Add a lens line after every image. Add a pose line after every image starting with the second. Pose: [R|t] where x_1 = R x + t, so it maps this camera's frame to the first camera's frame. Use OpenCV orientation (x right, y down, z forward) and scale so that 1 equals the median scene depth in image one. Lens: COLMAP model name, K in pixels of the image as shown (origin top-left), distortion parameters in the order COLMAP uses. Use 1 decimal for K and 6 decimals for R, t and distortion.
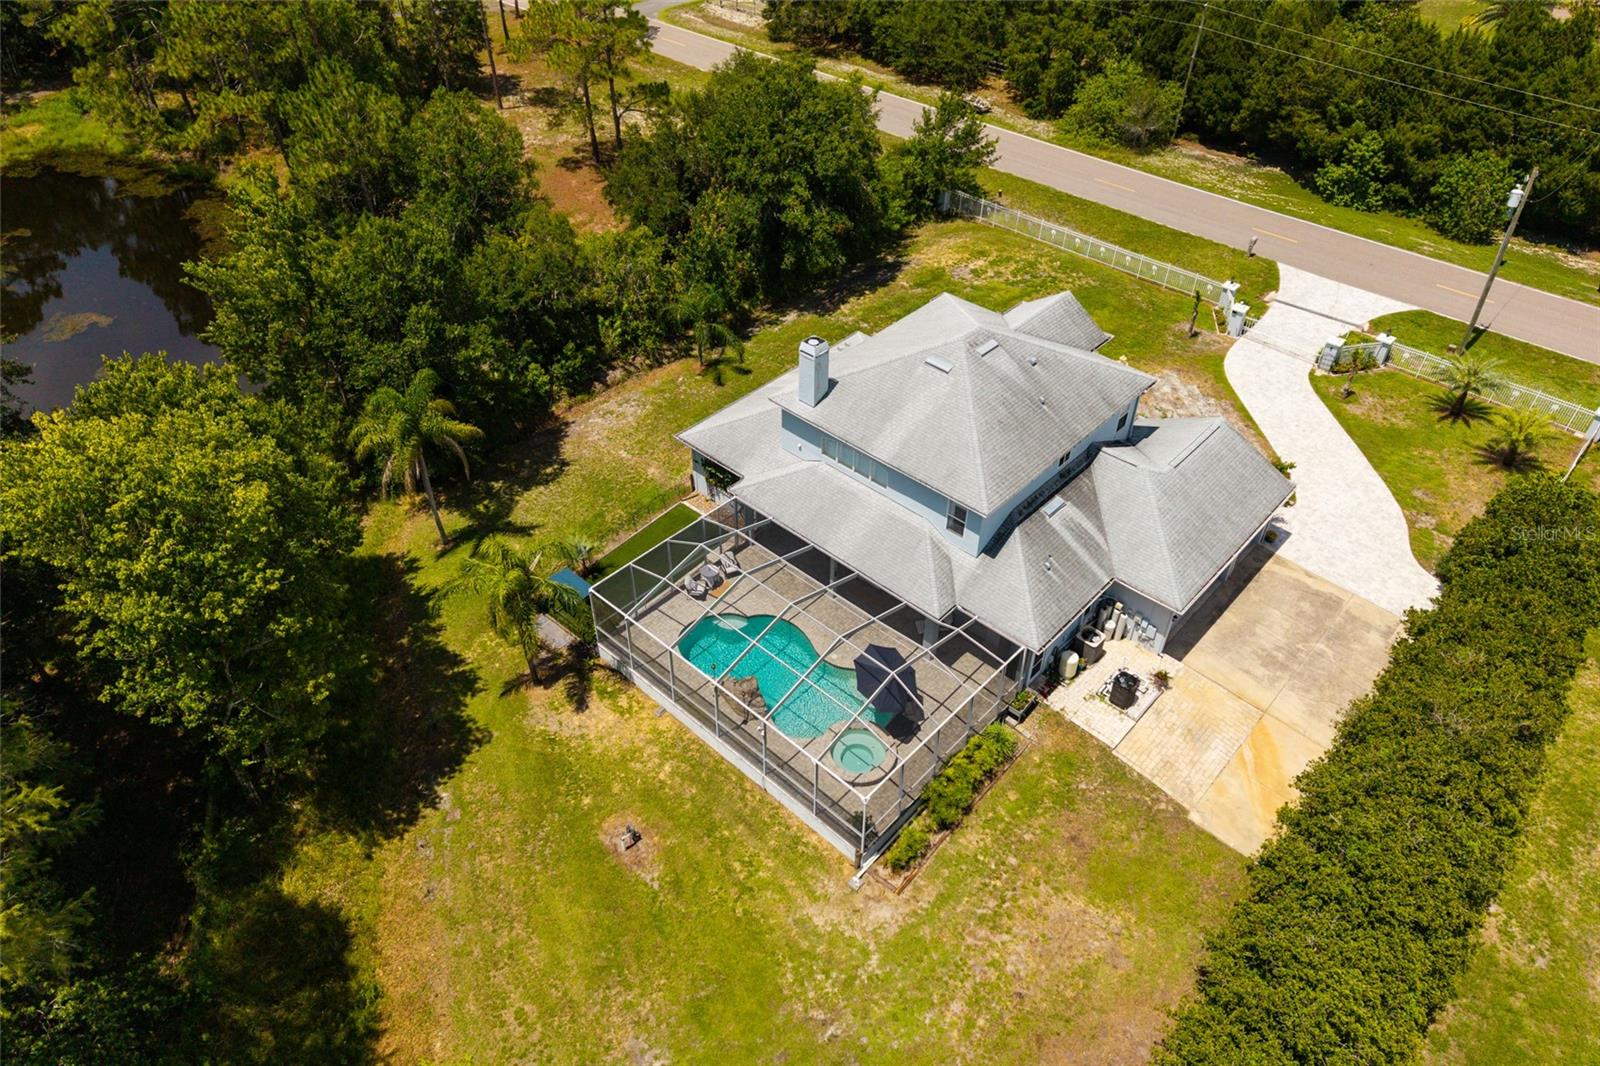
lens RADIAL K [[1062.4, 0, 805.3], [0, 1062.4, 502.6], [0, 0, 1]] dist [0.060223, -0.043642]
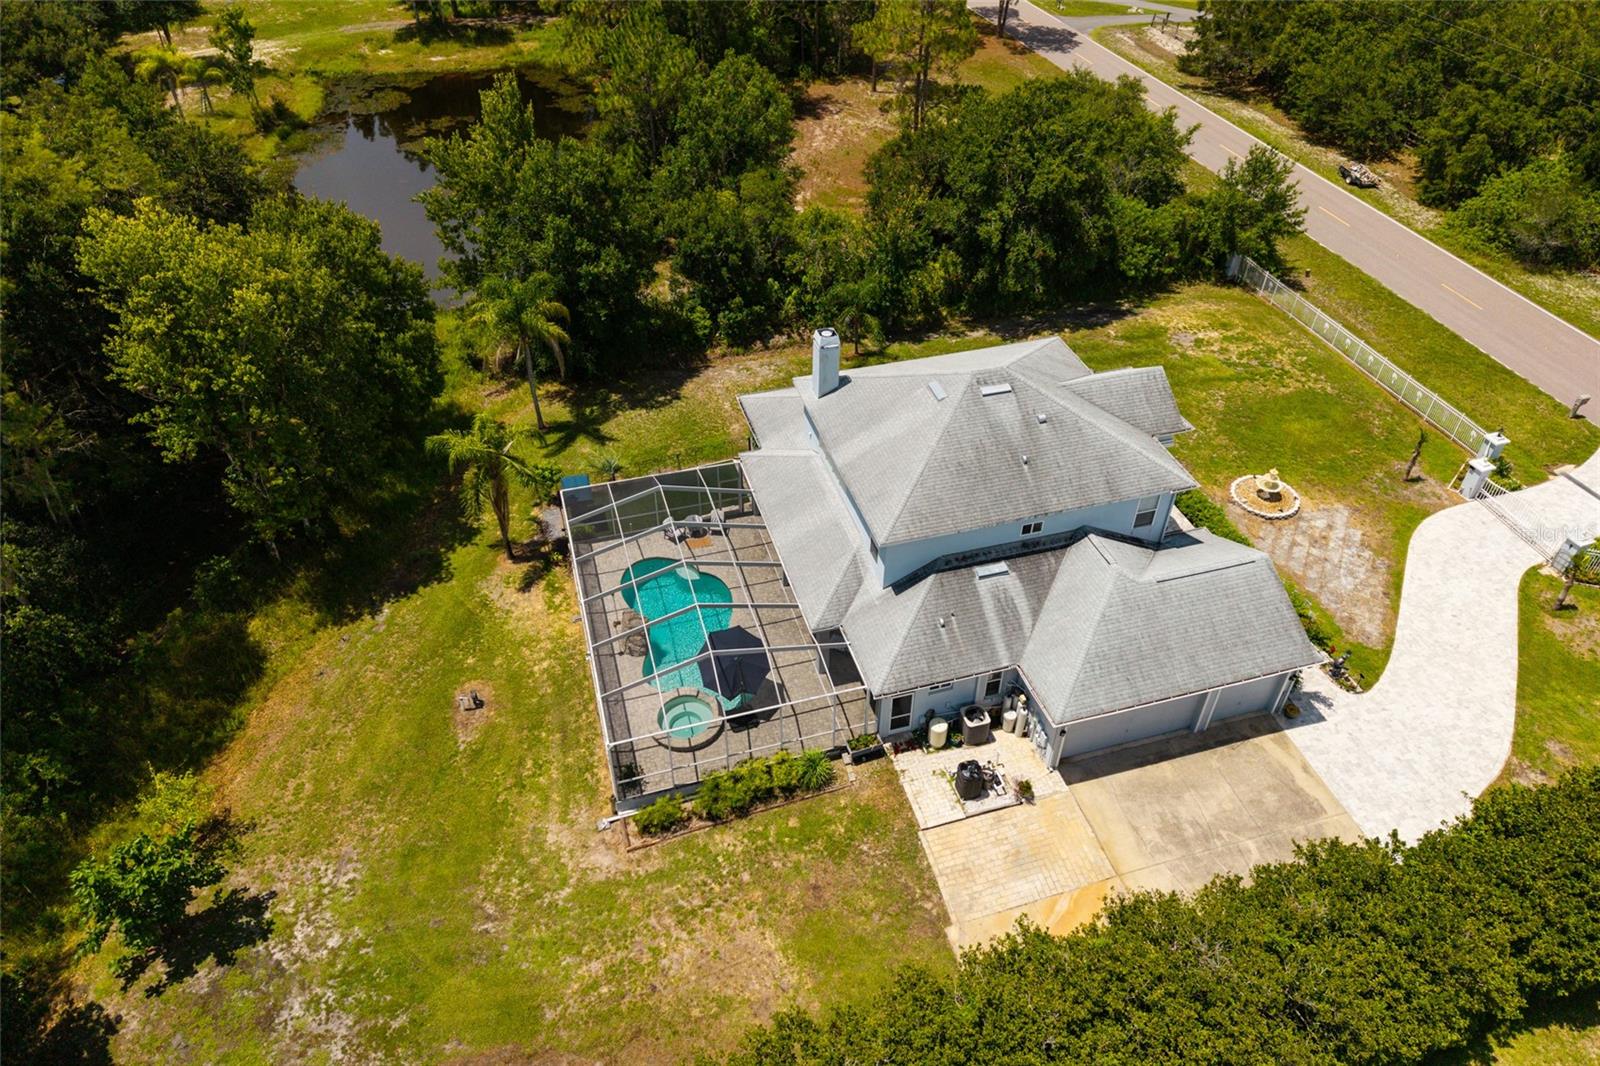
lens RADIAL K [[1062.4, 0, 805.3], [0, 1062.4, 501.9], [0, 0, 1]] dist [0.060223, -0.043642]
pose [[0.859011, 0.322531, -0.397586, 0.365355], [-0.327322, 0.943138, 0.057893, -0.043760], [0.393650, 0.080408, 0.915737, 0.071612]]
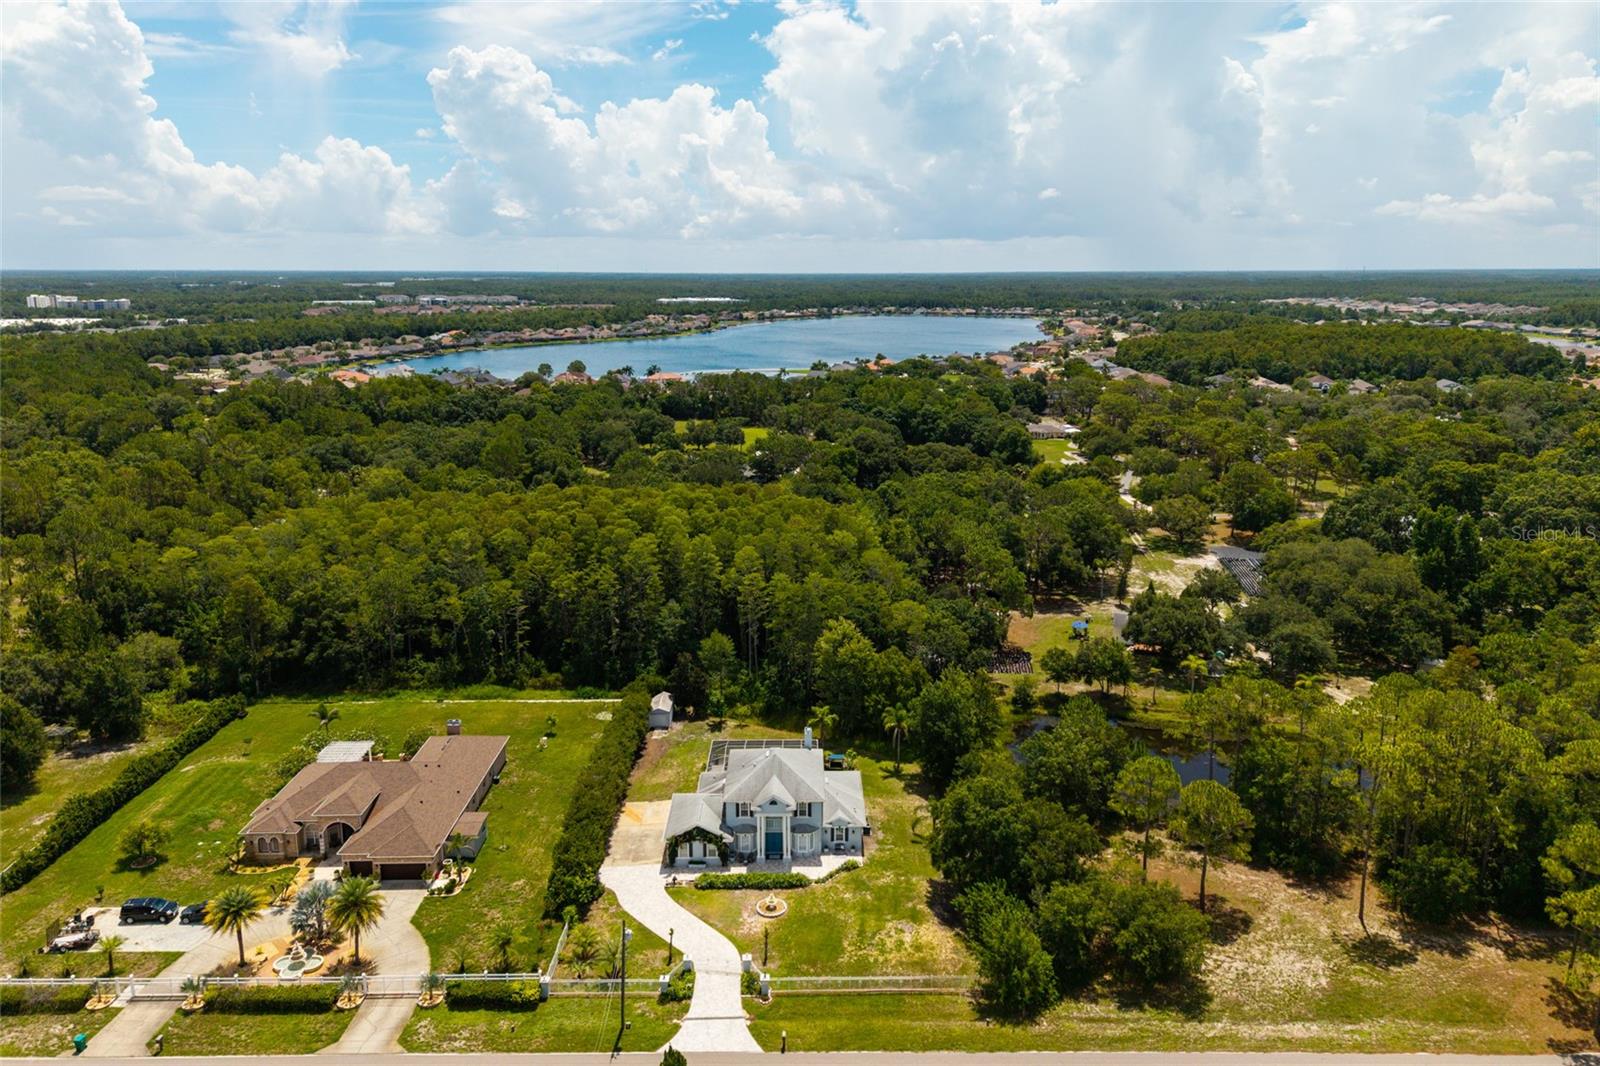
lens RADIAL K [[1062.4, 0, 807.2], [0, 1062.4, 495.6], [0, 0, 1]] dist [0.060223, -0.043642]
pose [[-0.733137, 0.132596, -0.667029, 1.601958], [-0.436340, 0.660609, 0.610904, -2.013156], [0.521649, 0.738928, -0.426460, 1.486981]]
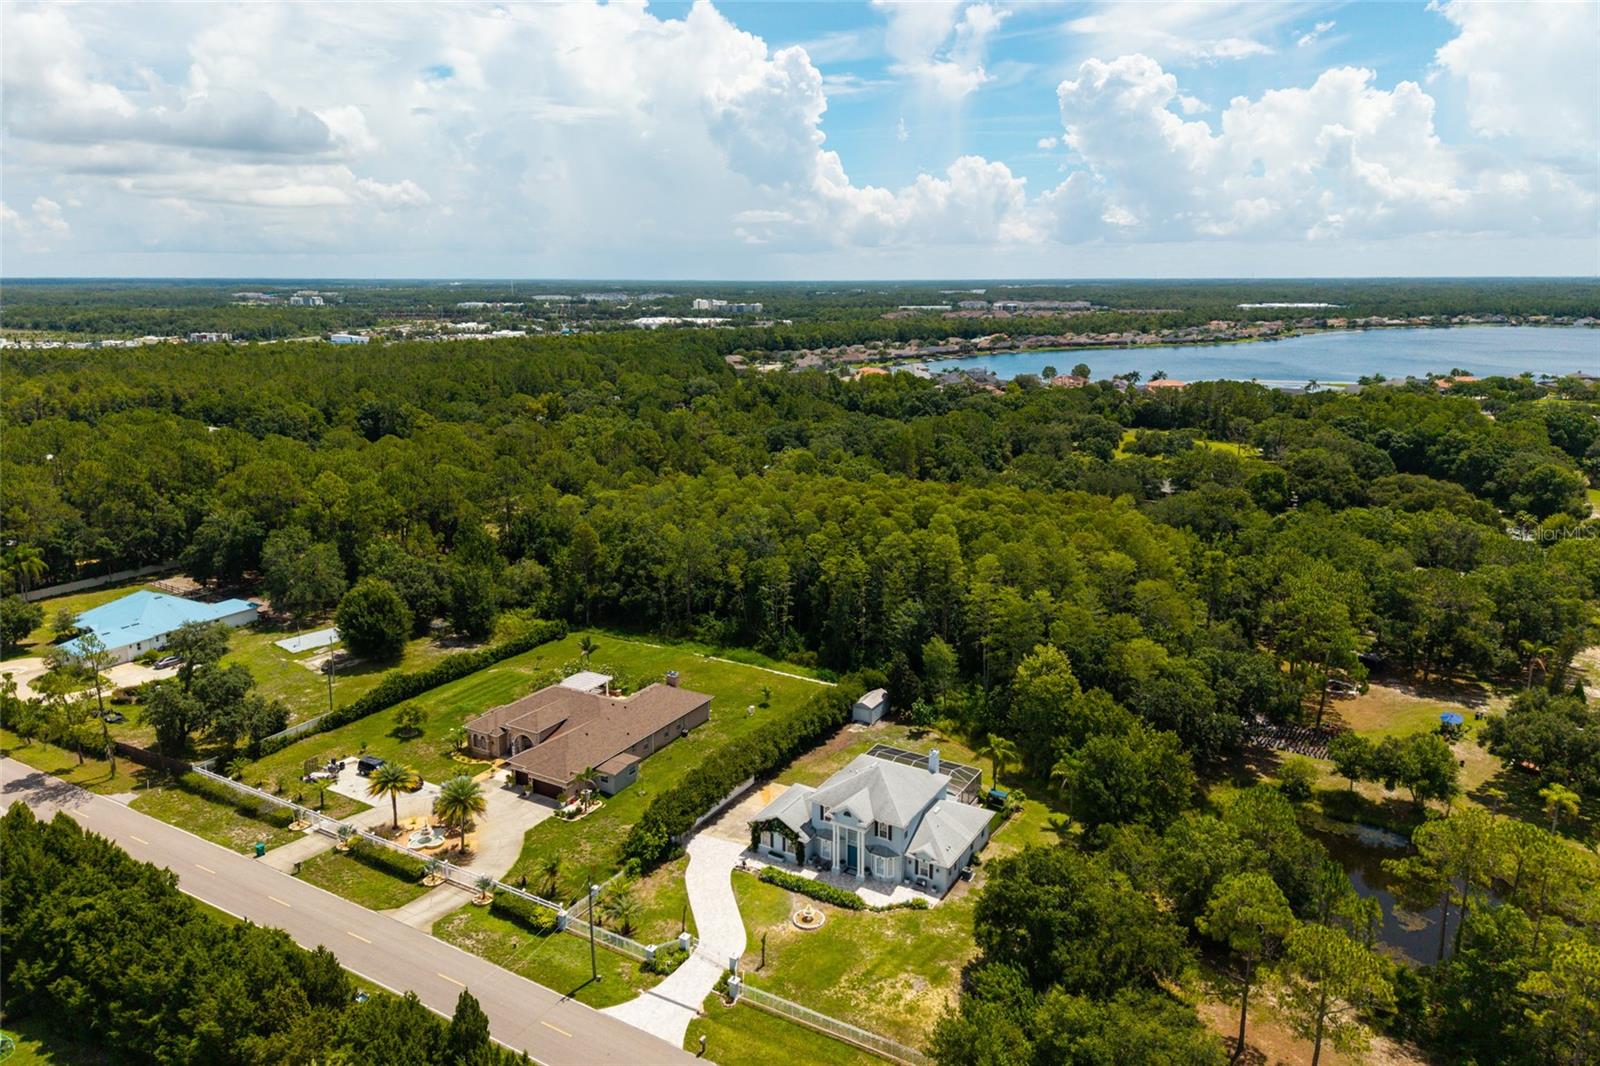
lens RADIAL K [[1062.4, 0, 806.7], [0, 1062.4, 516.9], [0, 0, 1]] dist [0.060223, -0.043642]
pose [[-0.977725, 0.037243, -0.206557, 0.728798], [-0.139848, 0.618259, 0.773433, -2.167034], [0.156511, 0.785092, -0.599279, 1.761192]]
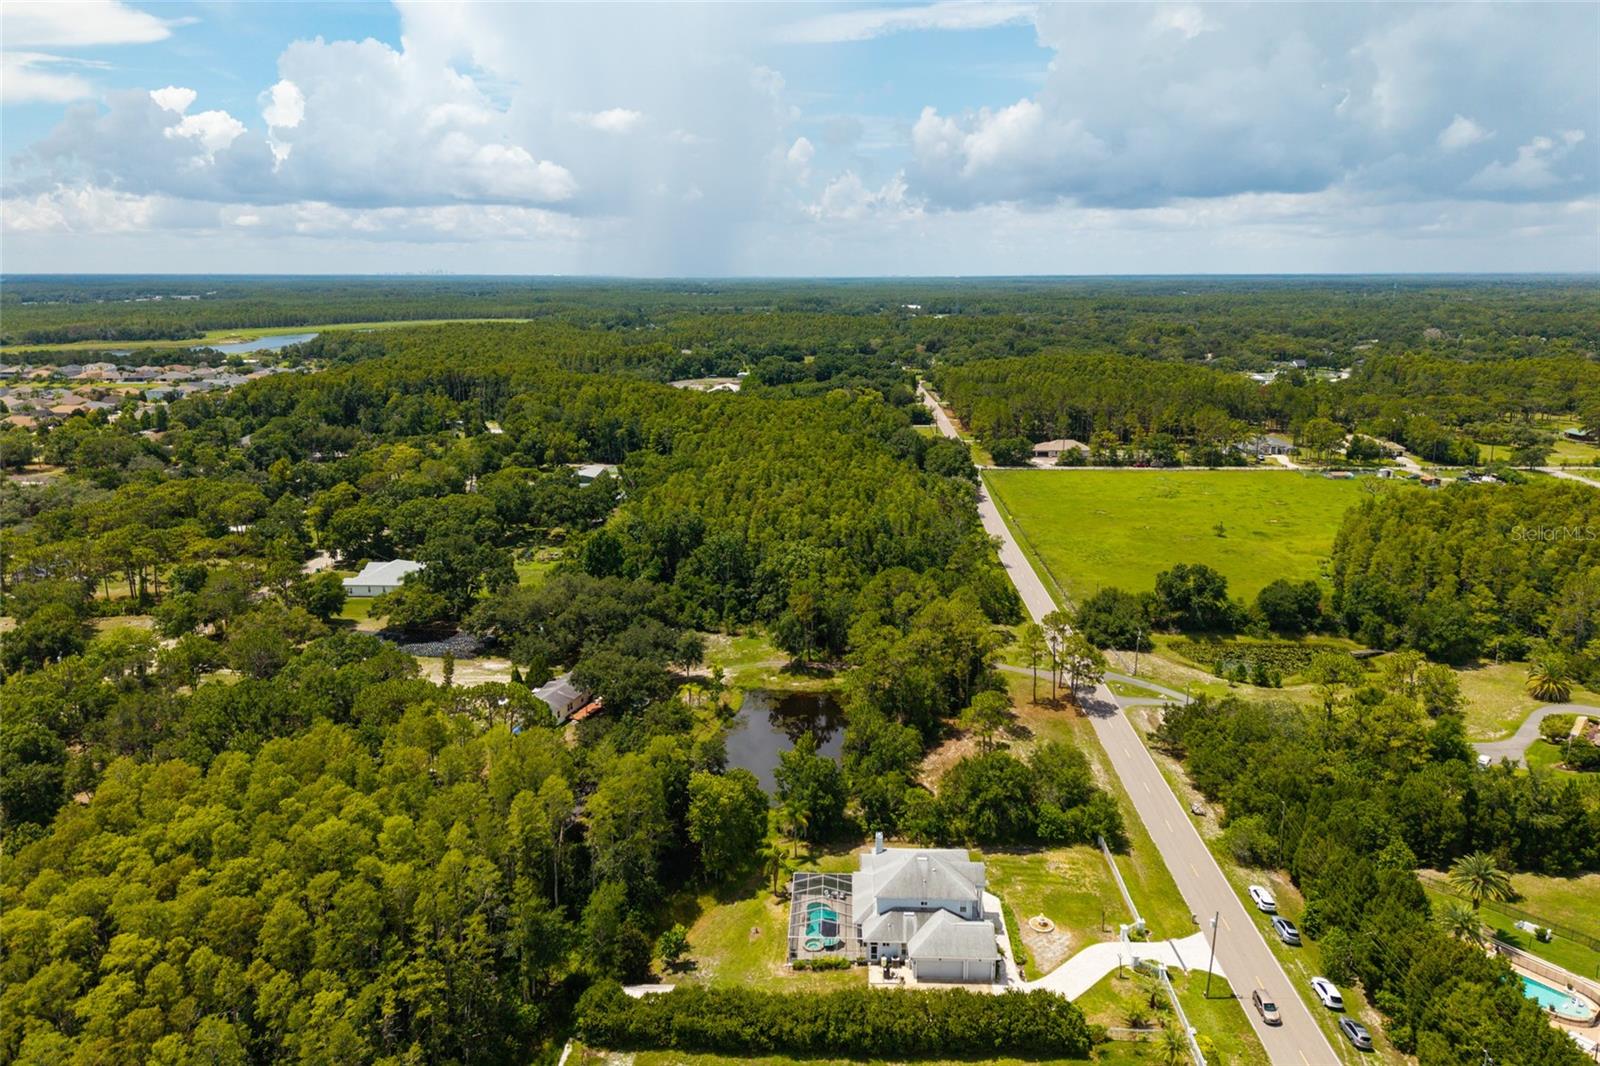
lens RADIAL K [[1062.4, 0, 802.2], [0, 1062.4, 494.8], [0, 0, 1]] dist [0.060223, -0.043642]
pose [[0.646253, 0.146631, -0.748903, 1.804203], [-0.477589, 0.843135, -0.247046, -0.087449], [0.595202, 0.517322, 0.614908, -1.424050]]
